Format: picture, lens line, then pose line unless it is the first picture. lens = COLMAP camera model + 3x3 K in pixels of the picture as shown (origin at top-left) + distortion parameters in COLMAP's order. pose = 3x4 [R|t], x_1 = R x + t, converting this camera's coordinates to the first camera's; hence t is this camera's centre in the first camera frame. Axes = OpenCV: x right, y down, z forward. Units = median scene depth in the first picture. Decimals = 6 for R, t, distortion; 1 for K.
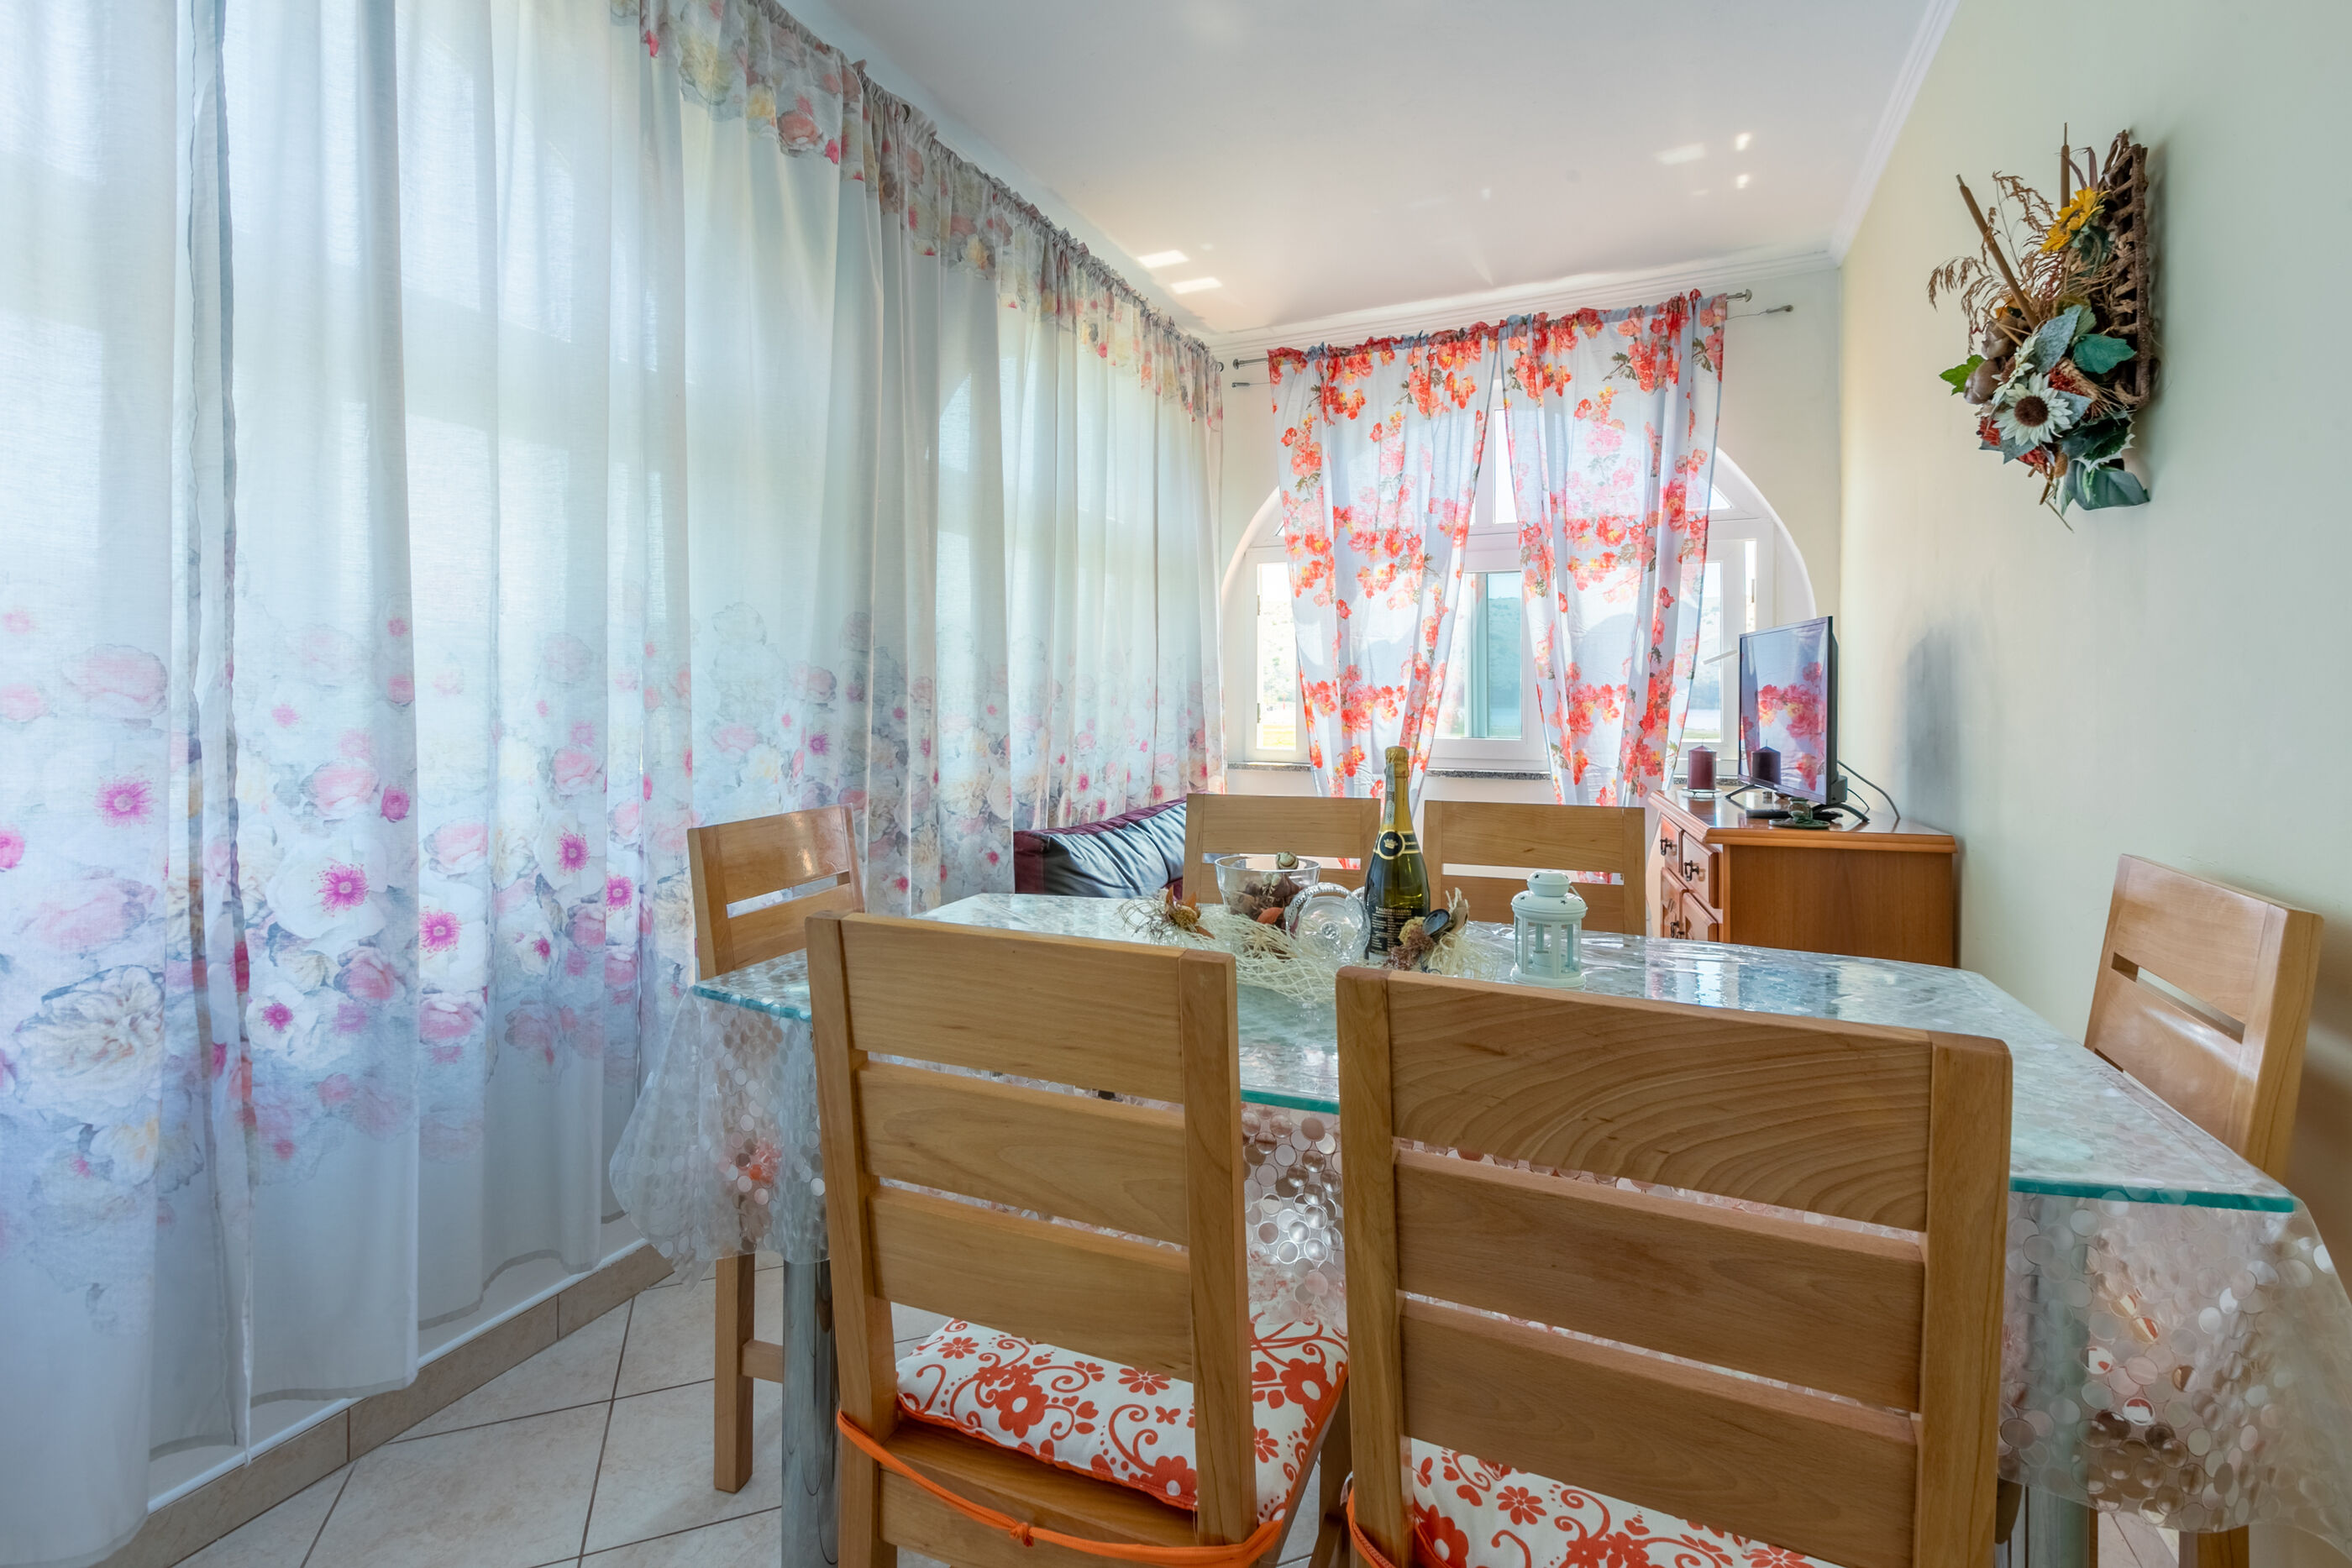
lens RADIAL K [[1046.7, 0, 1167.4], [0, 1046.7, 736.8], [0, 0, 1]] dist [0.000090, -0.000229]
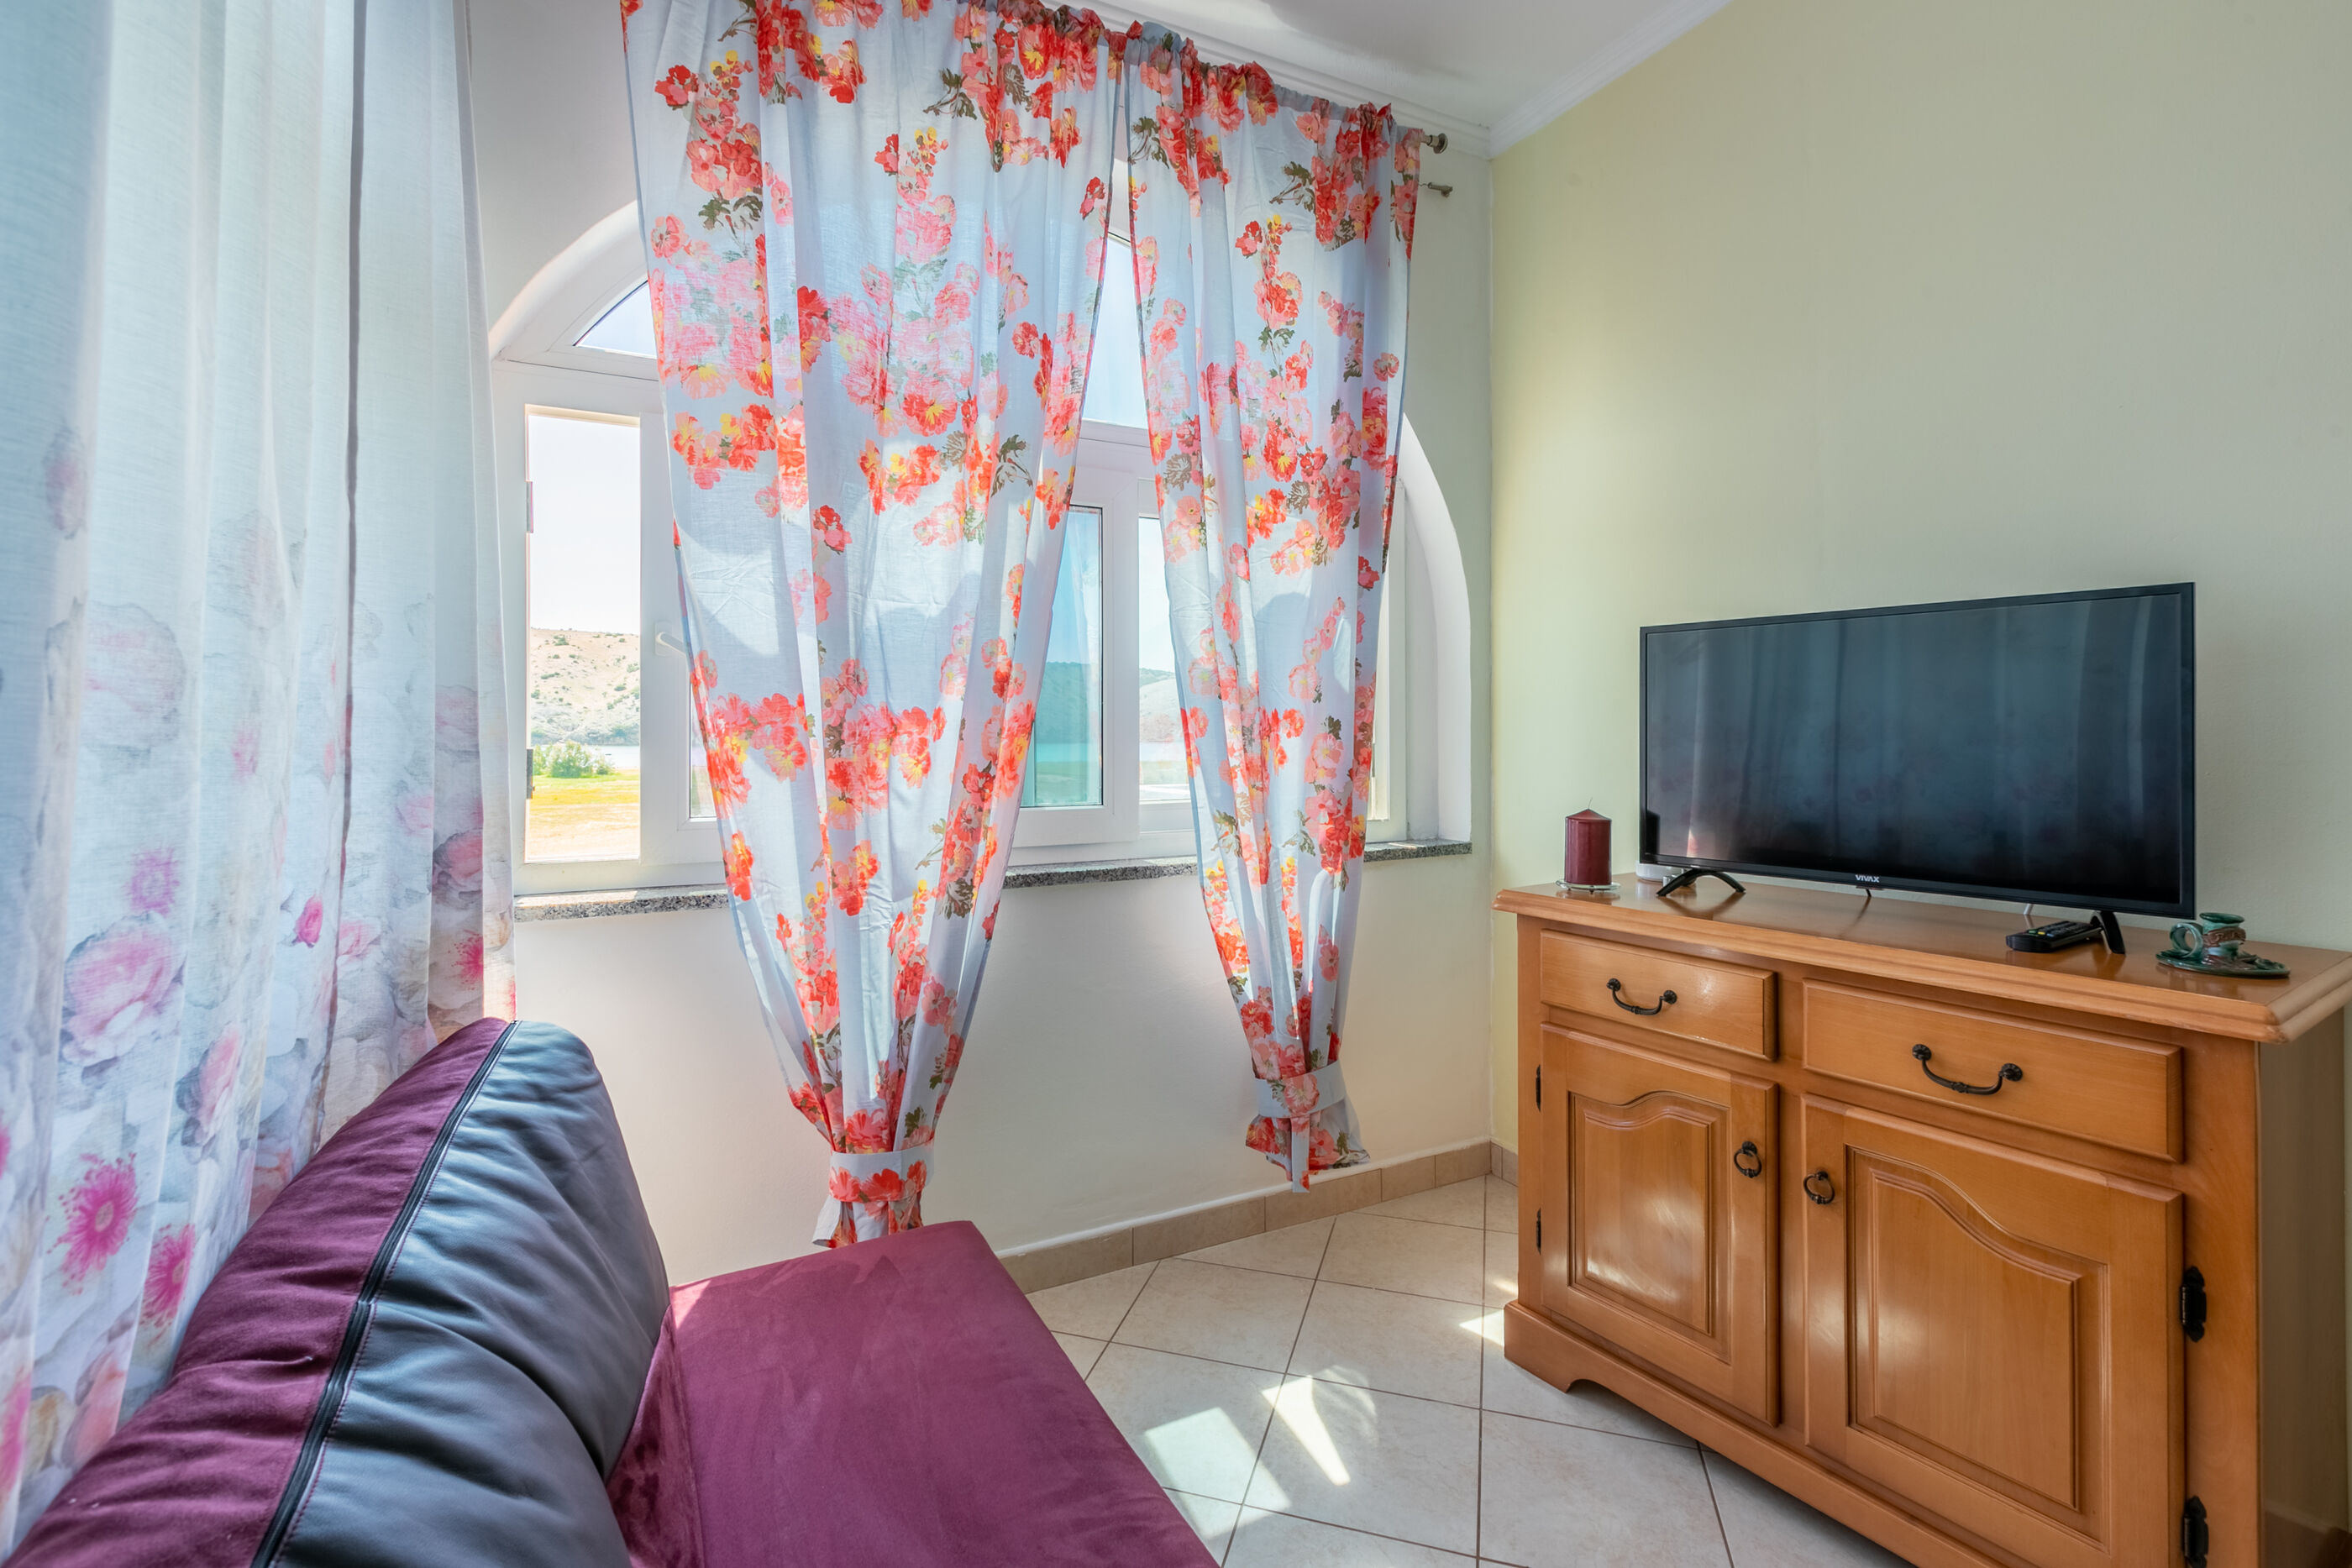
lens RADIAL K [[1084.4, 0, 1175.1], [0, 1084.4, 727.1], [0, 0, 1]] dist [0.000308, 0.000118]
pose [[0.618445, -0.000591, 0.785828, -0.097519], [0.031257, 0.999227, -0.023848, -0.025804], [-0.785206, 0.039311, 0.617986, 0.628405]]
